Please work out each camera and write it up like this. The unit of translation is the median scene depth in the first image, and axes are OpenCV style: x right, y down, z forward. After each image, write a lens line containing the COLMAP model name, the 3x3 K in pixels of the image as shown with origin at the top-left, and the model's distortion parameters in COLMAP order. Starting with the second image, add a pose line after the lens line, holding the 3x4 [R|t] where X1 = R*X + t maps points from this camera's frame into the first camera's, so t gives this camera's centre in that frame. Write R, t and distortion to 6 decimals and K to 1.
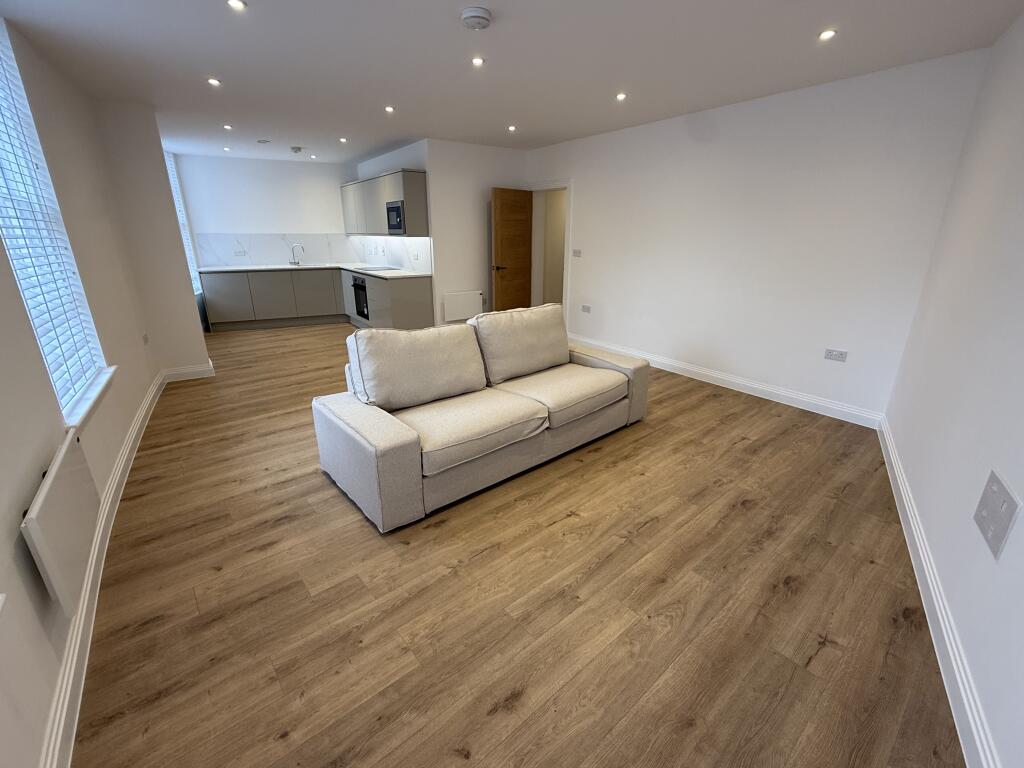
lens RADIAL K [[456.7, 0, 511.9], [0, 456.7, 381.7], [0, 0, 1]] dist [0.002920, 0.000419]
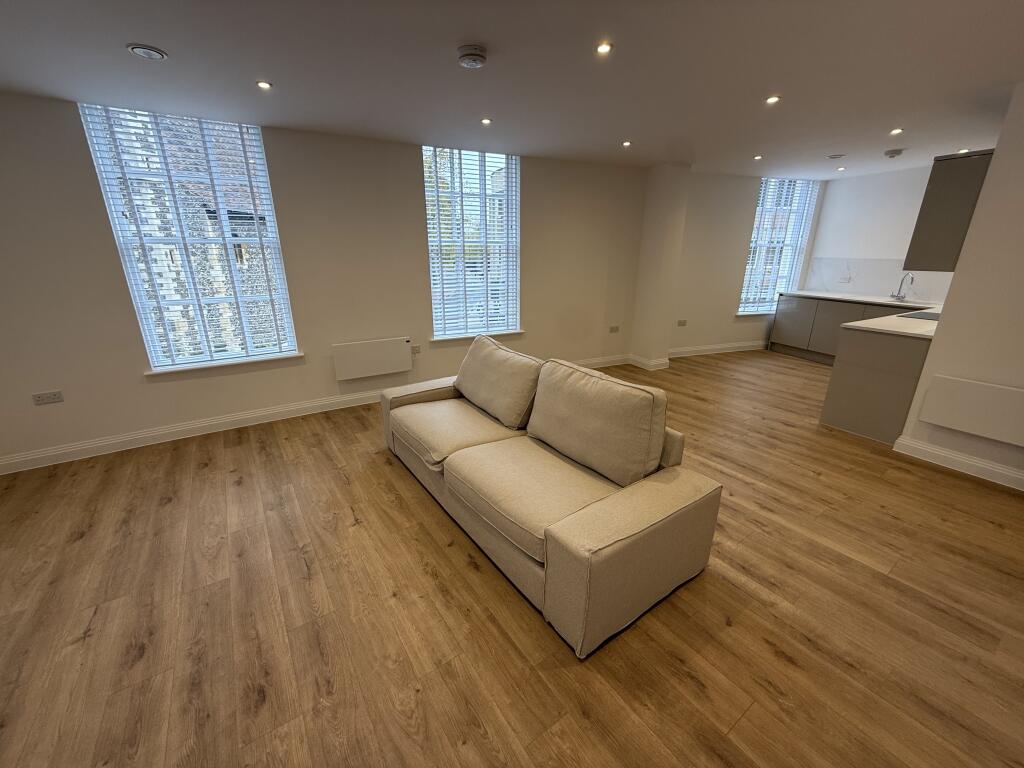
lens RADIAL K [[408.2, 0, 502.5], [0, 408.2, 380.6], [0, 0, 1]] dist [-0.003453, 0.000733]
pose [[-0.120234, 0.299919, -0.946358, 0.913045], [-0.307091, 0.895282, 0.322747, -0.435845], [0.944055, 0.329423, -0.015541, 1.231593]]
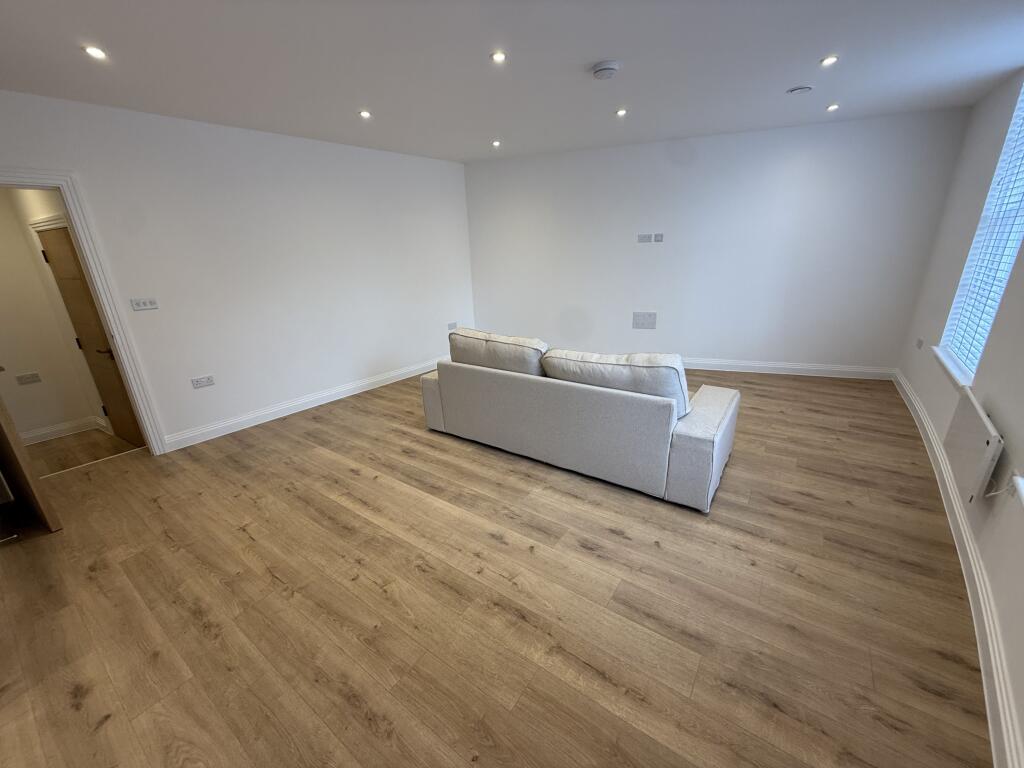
lens RADIAL K [[408.2, 0, 512.5], [0, 408.2, 382.4], [0, 0, 1]] dist [-0.003453, 0.000733]
pose [[-0.248597, -0.299959, 0.920991, -1.141659], [0.339734, 0.863432, 0.372915, -0.531320], [-0.907072, 0.405598, -0.112740, 1.553854]]
